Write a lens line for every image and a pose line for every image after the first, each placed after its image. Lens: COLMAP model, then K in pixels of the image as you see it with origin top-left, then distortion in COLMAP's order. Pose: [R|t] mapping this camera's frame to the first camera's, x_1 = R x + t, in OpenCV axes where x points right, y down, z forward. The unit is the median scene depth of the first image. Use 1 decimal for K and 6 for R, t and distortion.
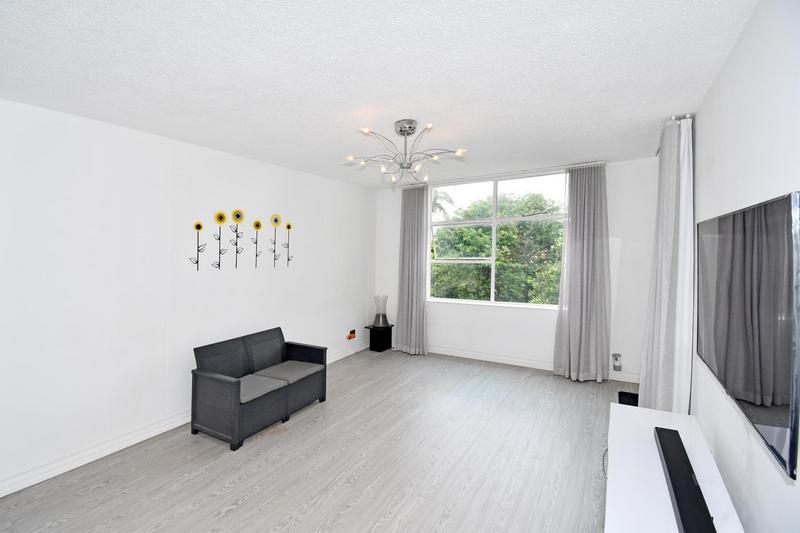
lens RADIAL K [[359.4, 0, 398.1], [0, 359.4, 248.8], [0, 0, 1]] dist [0.157337, -0.000090]
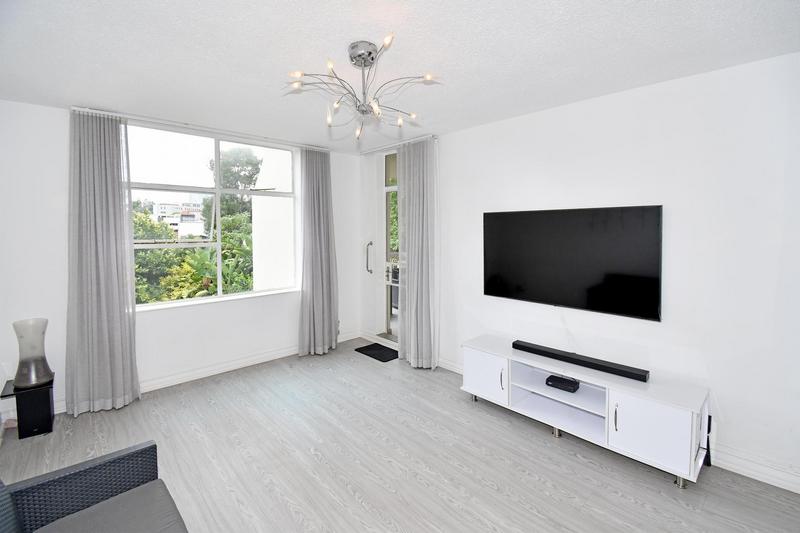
lens RADIAL K [[377.5, 0, 386.4], [0, 377.5, 235.4], [0, 0, 1]] dist [-0.001038, -0.000429]
pose [[0.328371, -0.007701, 0.944518, -0.413246], [-0.006358, 0.999926, 0.010364, 0.007541], [-0.944528, -0.009409, 0.328297, 0.440890]]
